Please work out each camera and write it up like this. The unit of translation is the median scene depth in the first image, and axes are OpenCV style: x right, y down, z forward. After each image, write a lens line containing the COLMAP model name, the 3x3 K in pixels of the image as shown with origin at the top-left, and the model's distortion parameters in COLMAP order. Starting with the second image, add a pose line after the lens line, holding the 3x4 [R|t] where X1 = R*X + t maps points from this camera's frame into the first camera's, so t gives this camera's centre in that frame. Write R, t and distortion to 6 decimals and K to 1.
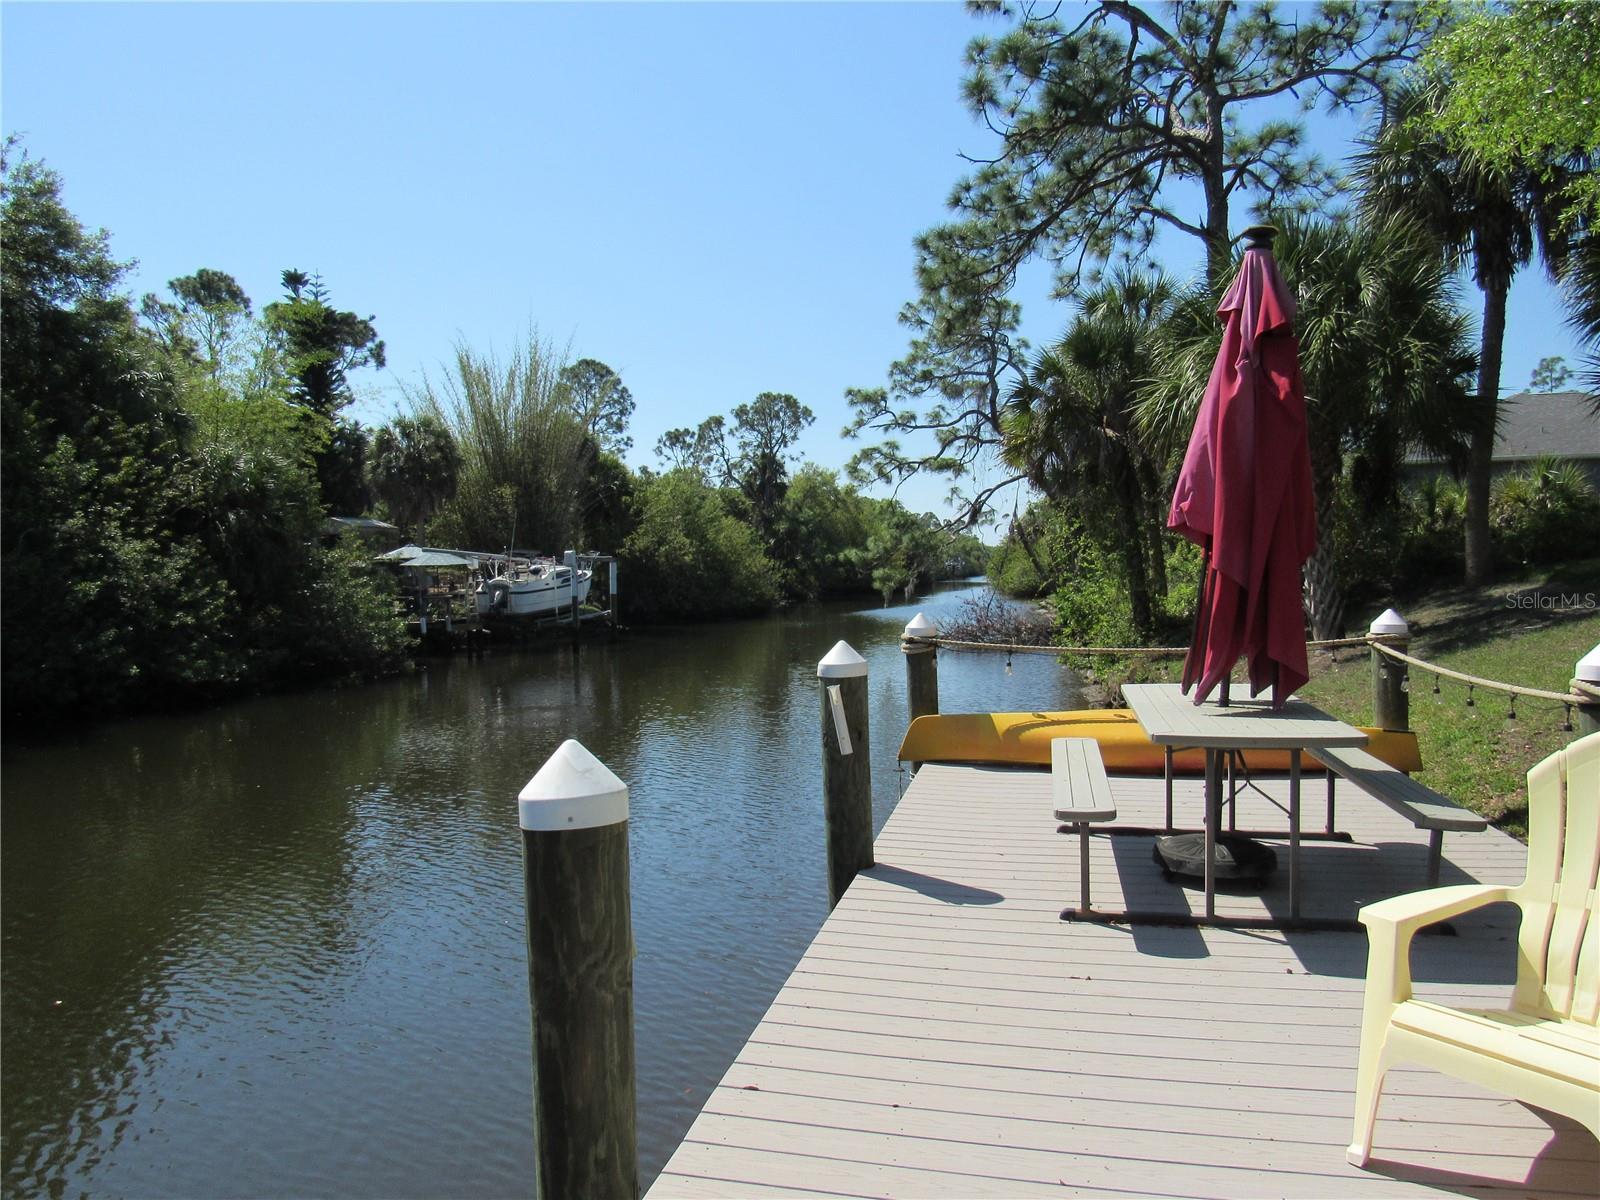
lens RADIAL K [[1140.8, 0, 801.9], [0, 1140.8, 599.8], [0, 0, 1]] dist [-0.034904, 0.013888]
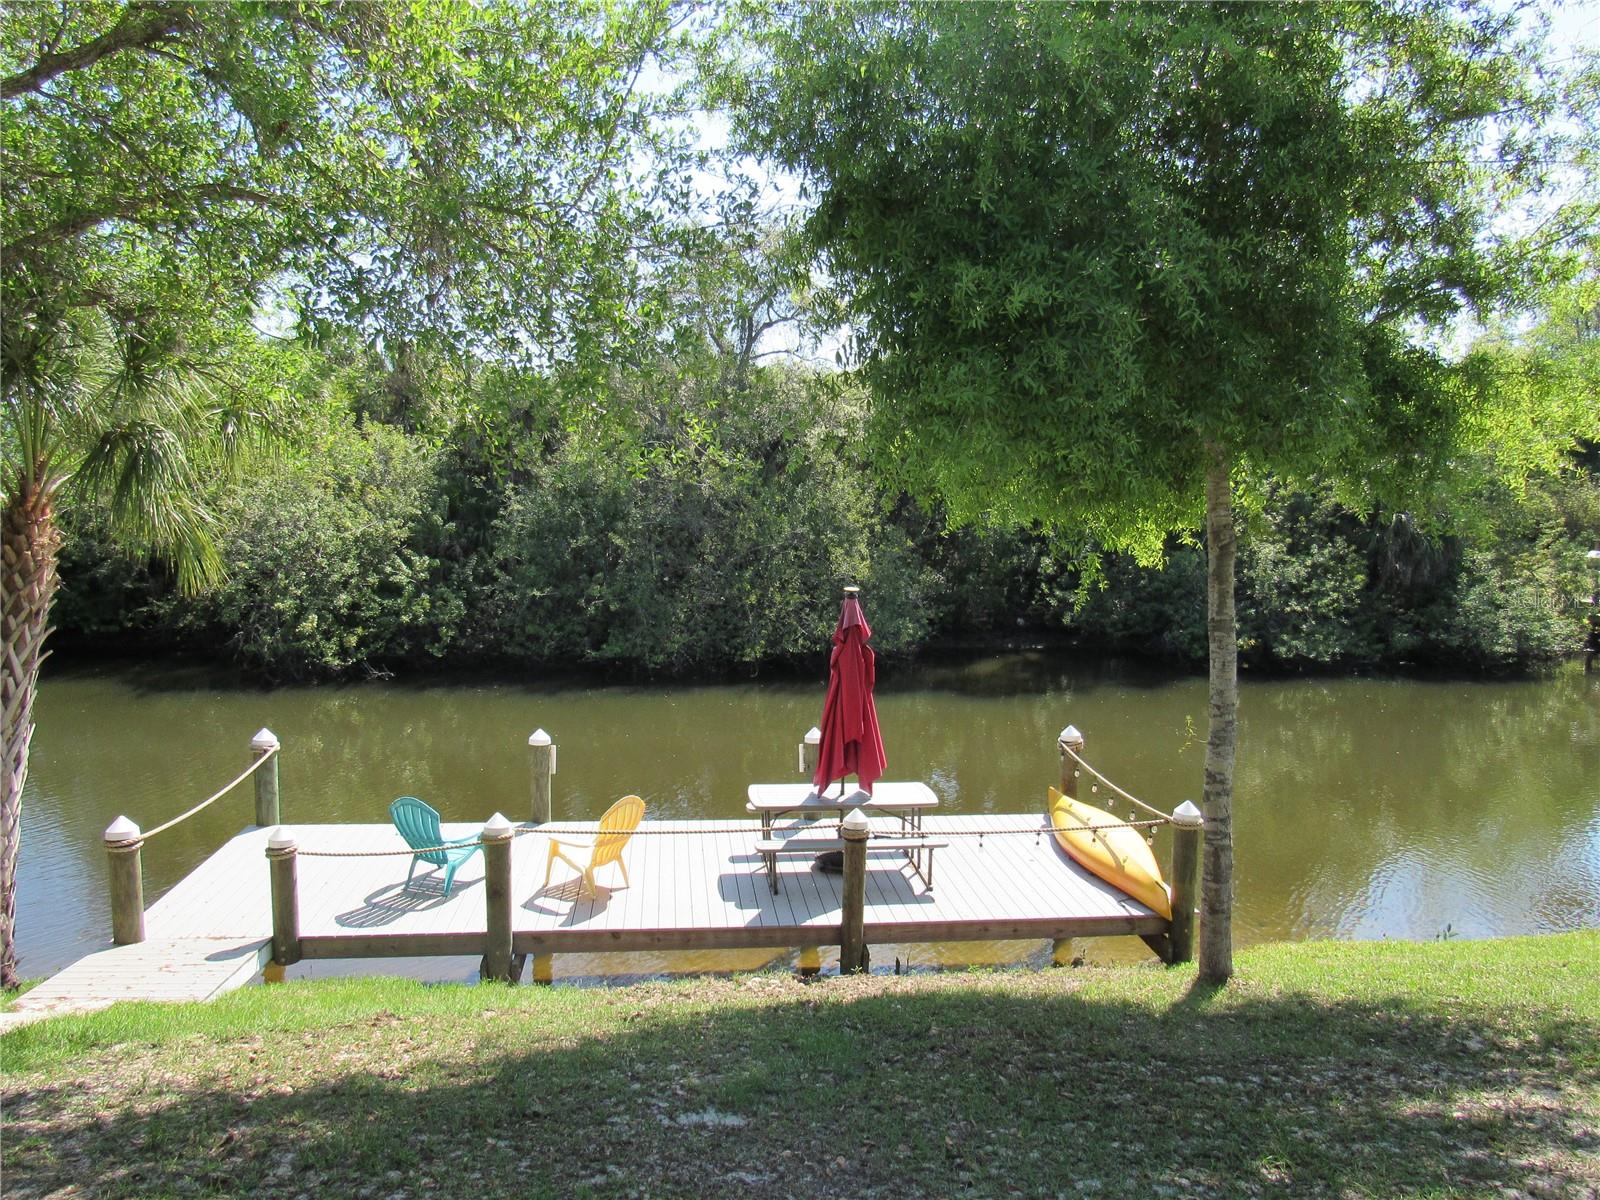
lens RADIAL K [[1140.8, 0, 801.2], [0, 1140.8, 585.9], [0, 0, 1]] dist [-0.034904, 0.013888]
pose [[0.342213, 0.106535, -0.933563, 0.397989], [-0.049682, 0.994213, 0.095244, -0.087400], [0.938308, 0.013788, 0.345525, 0.019658]]
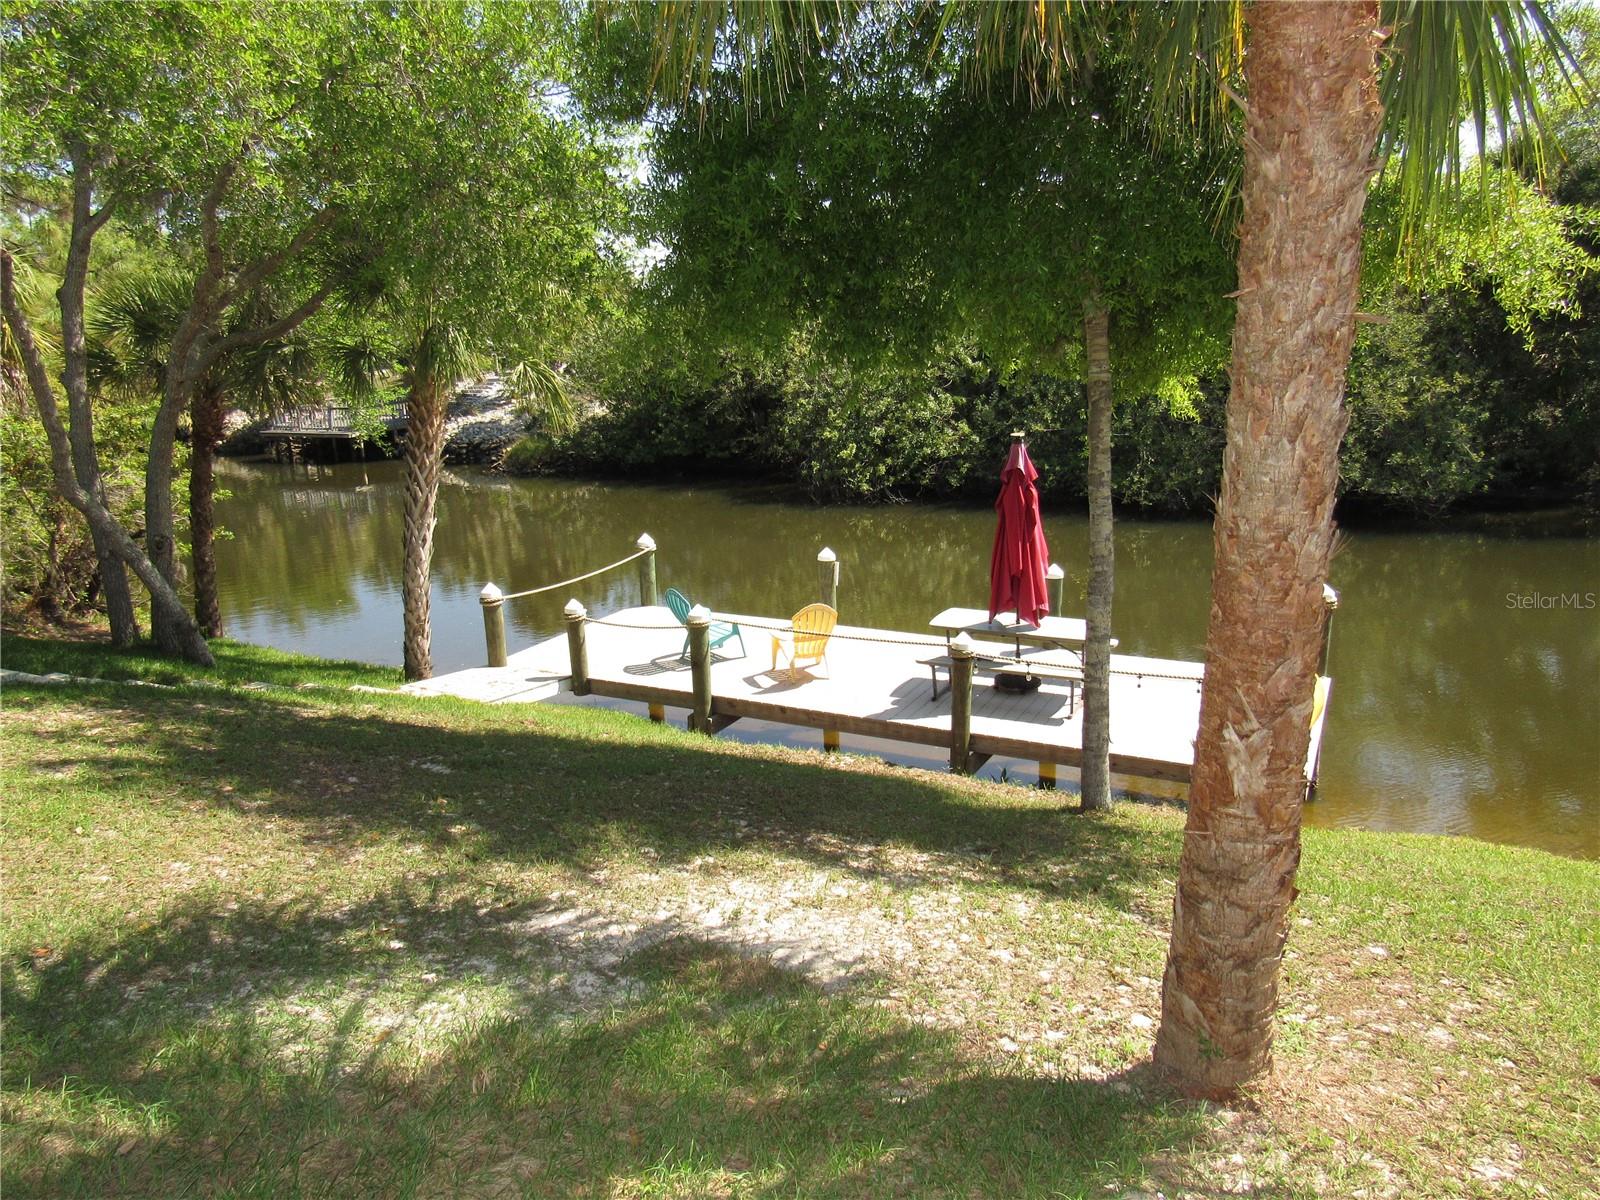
lens RADIAL K [[1140.8, 0, 805.0], [0, 1140.8, 597.6], [0, 0, 1]] dist [-0.034904, 0.013888]
pose [[-0.238365, 0.257277, -0.936478, 0.458750], [0.008882, 0.964809, 0.262800, -0.101273], [0.971135, 0.054325, -0.232262, 0.181473]]
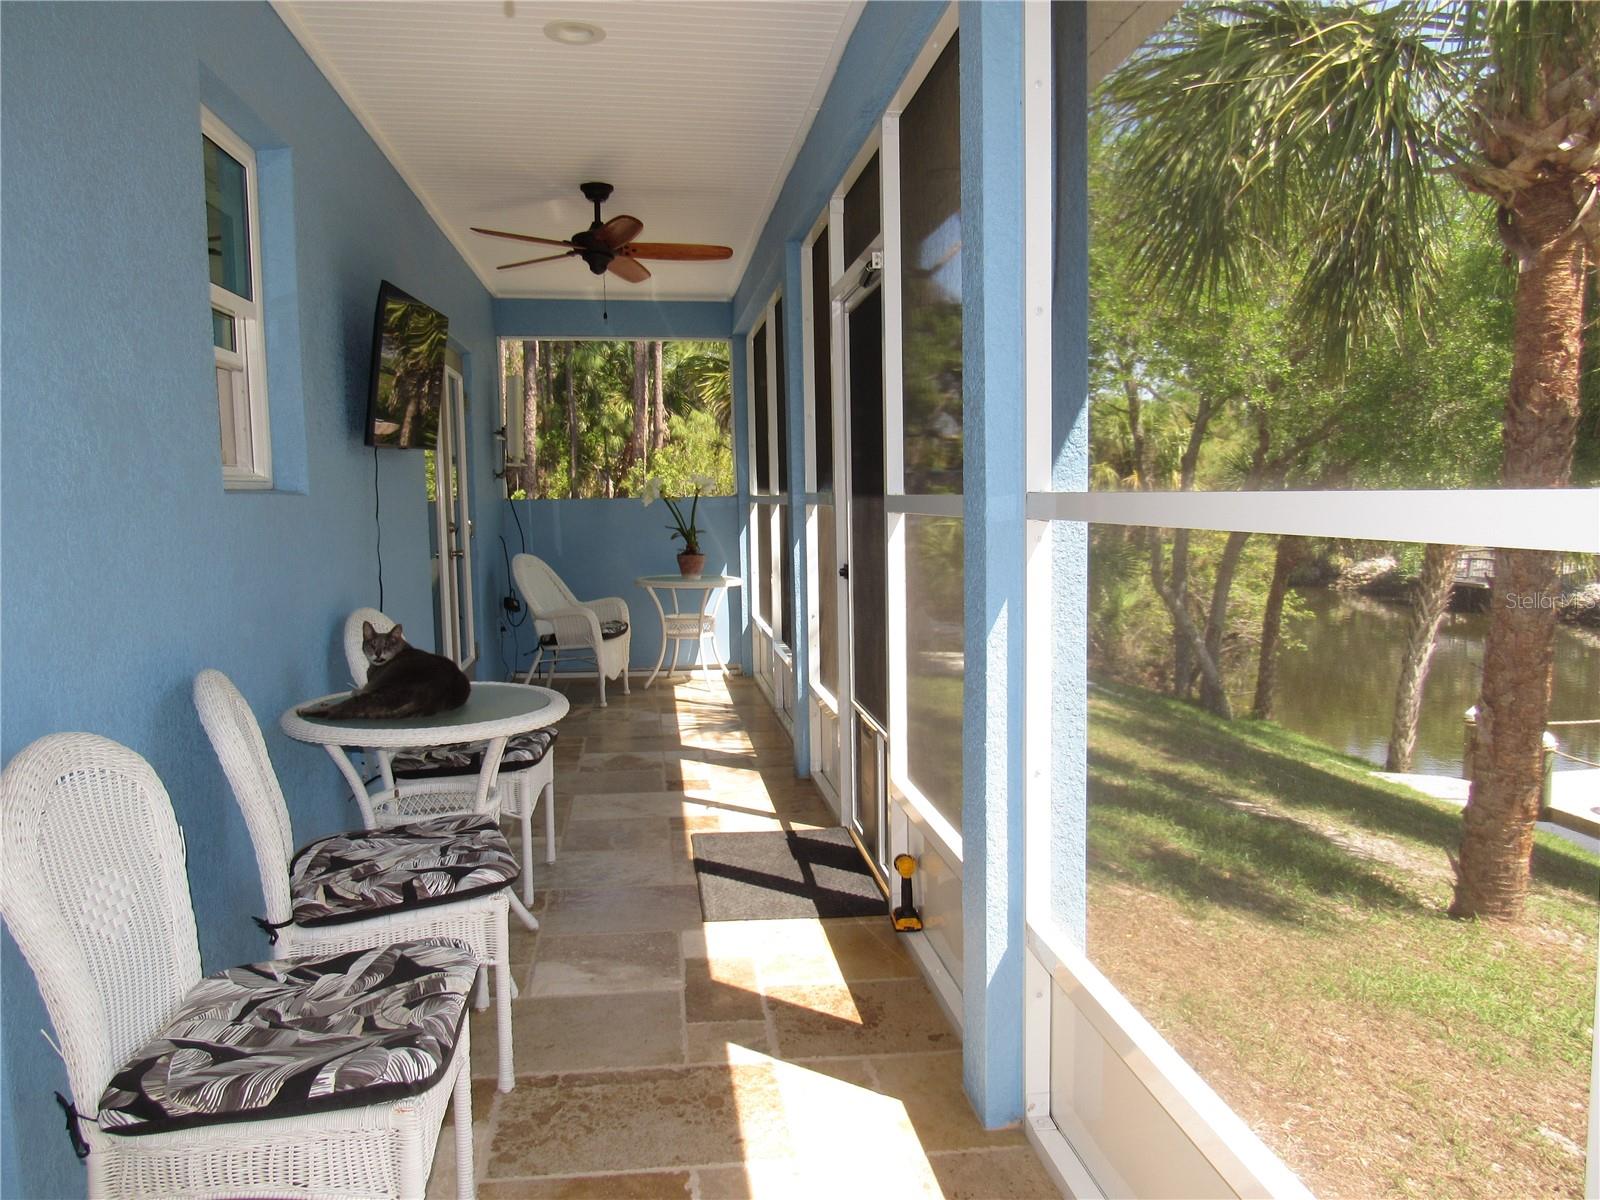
lens RADIAL K [[1140.8, 0, 795.4], [0, 1140.8, 598.8], [0, 0, 1]] dist [-0.034904, 0.013888]
pose [[-0.935897, 0.064766, -0.346268, 0.524682], [0.023586, 0.992269, 0.121847, -0.106808], [0.351483, 0.105869, -0.930189, 0.316073]]
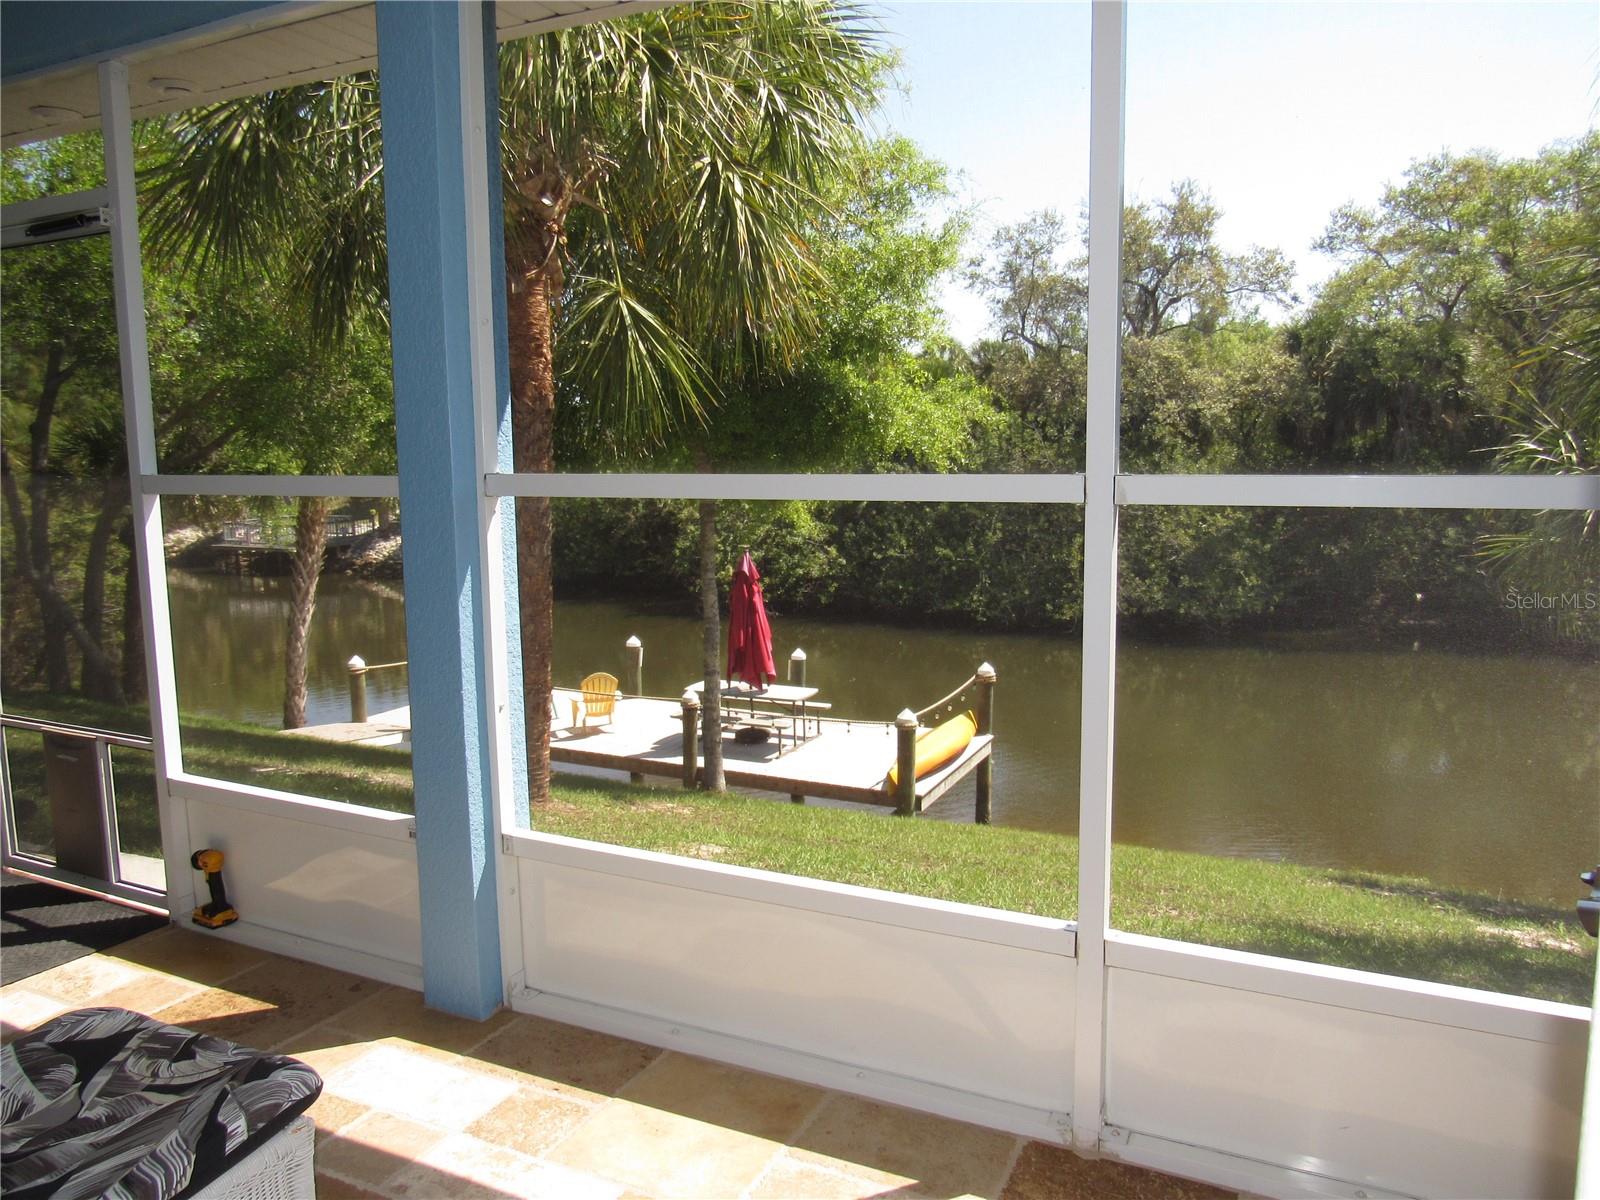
lens RADIAL K [[1140.8, 0, 804.3], [0, 1140.8, 602.2], [0, 0, 1]] dist [-0.034904, 0.013888]
pose [[-0.213481, 0.149507, -0.965439, 0.565153], [-0.013418, 0.987679, 0.155918, -0.108526], [0.976855, 0.046240, -0.208845, 0.294822]]
